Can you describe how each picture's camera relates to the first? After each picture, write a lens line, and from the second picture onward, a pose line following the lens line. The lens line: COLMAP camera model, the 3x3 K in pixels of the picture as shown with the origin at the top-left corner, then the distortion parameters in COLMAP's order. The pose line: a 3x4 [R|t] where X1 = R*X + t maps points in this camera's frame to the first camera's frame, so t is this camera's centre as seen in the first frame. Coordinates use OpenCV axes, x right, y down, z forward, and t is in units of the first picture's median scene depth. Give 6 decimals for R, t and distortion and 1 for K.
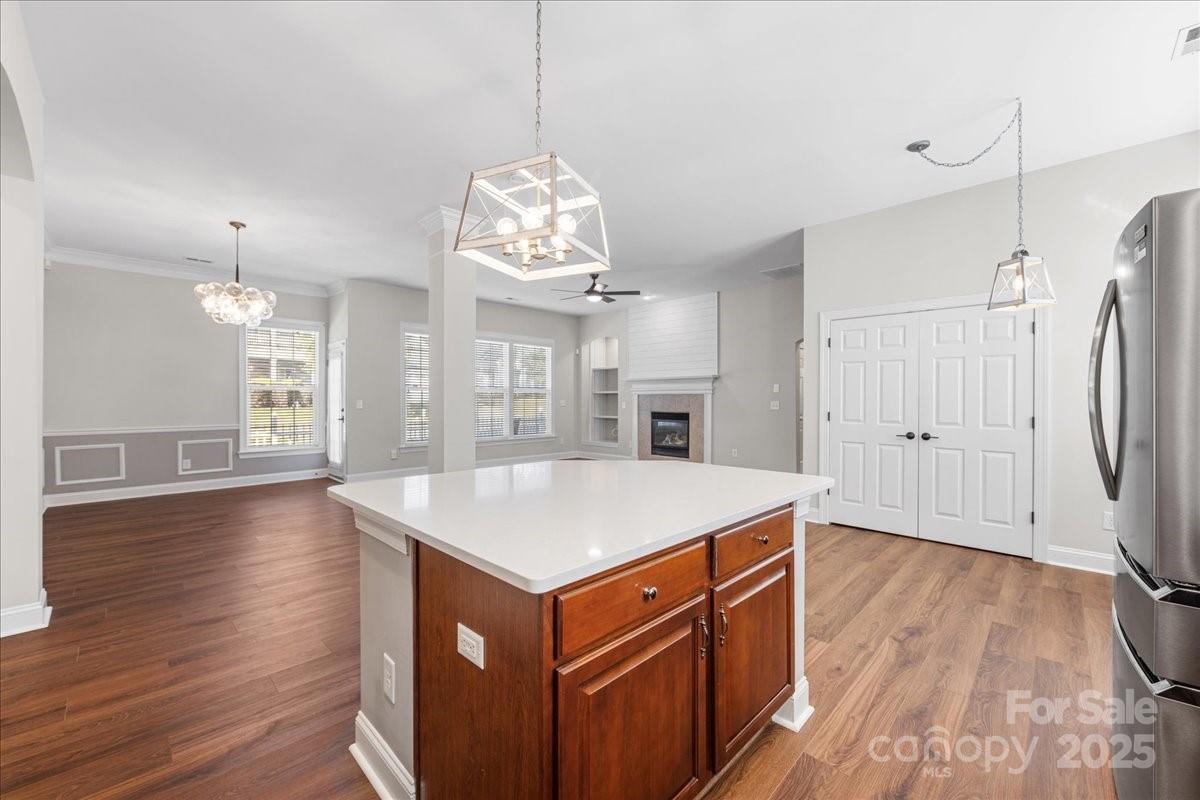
lens RADIAL K [[473.2, 0, 597.7], [0, 473.2, 398.0], [0, 0, 1]] dist [-0.000339, -0.000188]
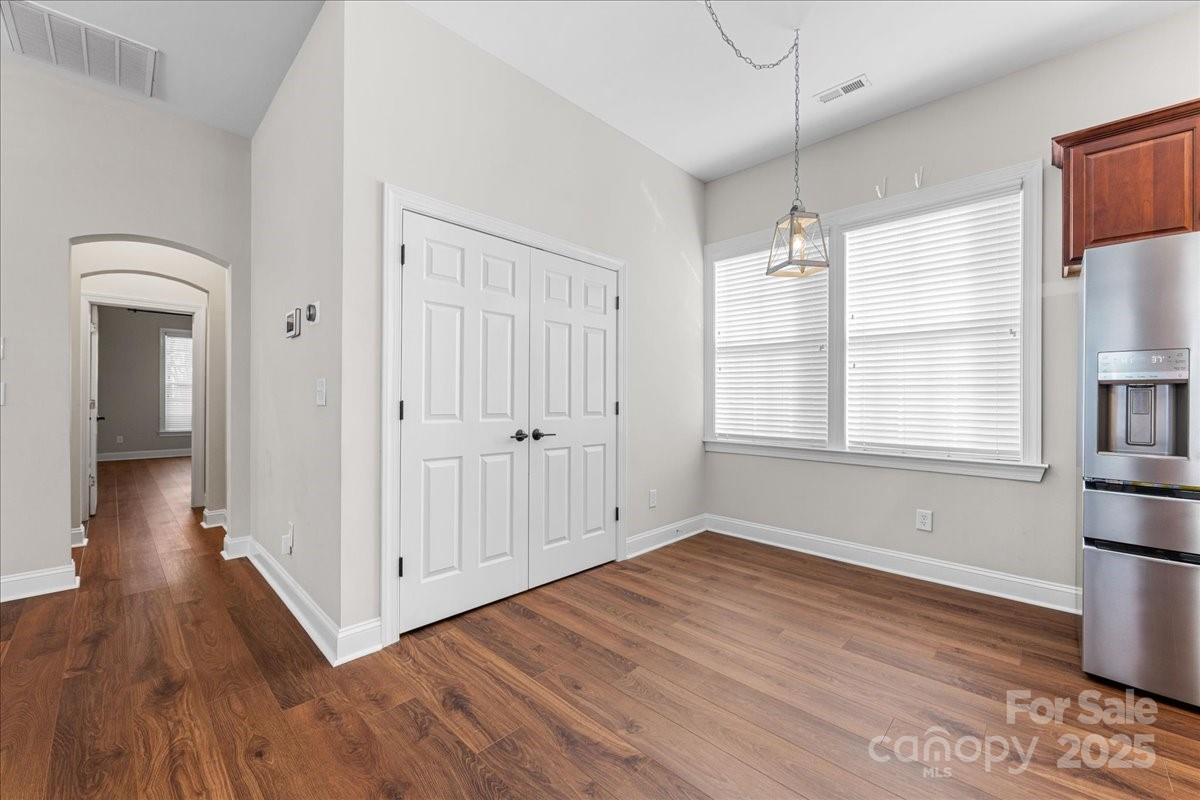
lens RADIAL K [[473.2, 0, 597.7], [0, 473.2, 398.0], [0, 0, 1]] dist [-0.000339, -0.000188]
pose [[-0.010382, -0.001334, 0.999945, 0.018913], [-0.006106, 0.999981, 0.001271, 0.029928], [-0.999927, -0.006092, -0.010390, 0.987378]]
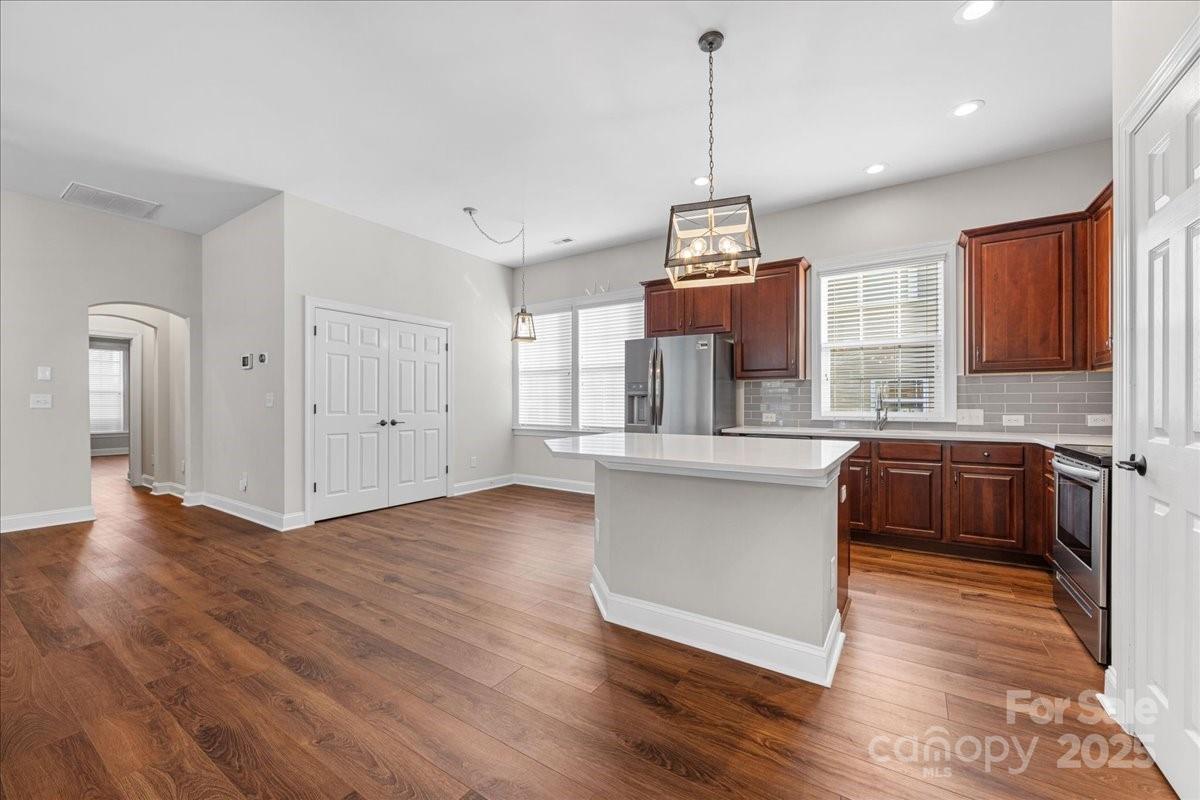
lens RADIAL K [[475.9, 0, 599.0], [0, 475.9, 402.1], [0, 0, 1]] dist [-0.000630, 0.000046]
pose [[-0.195933, -0.002380, 0.980614, -0.671273], [-0.002485, 0.999995, 0.001930, 0.026146], [-0.980614, -0.002059, -0.195937, 0.770422]]
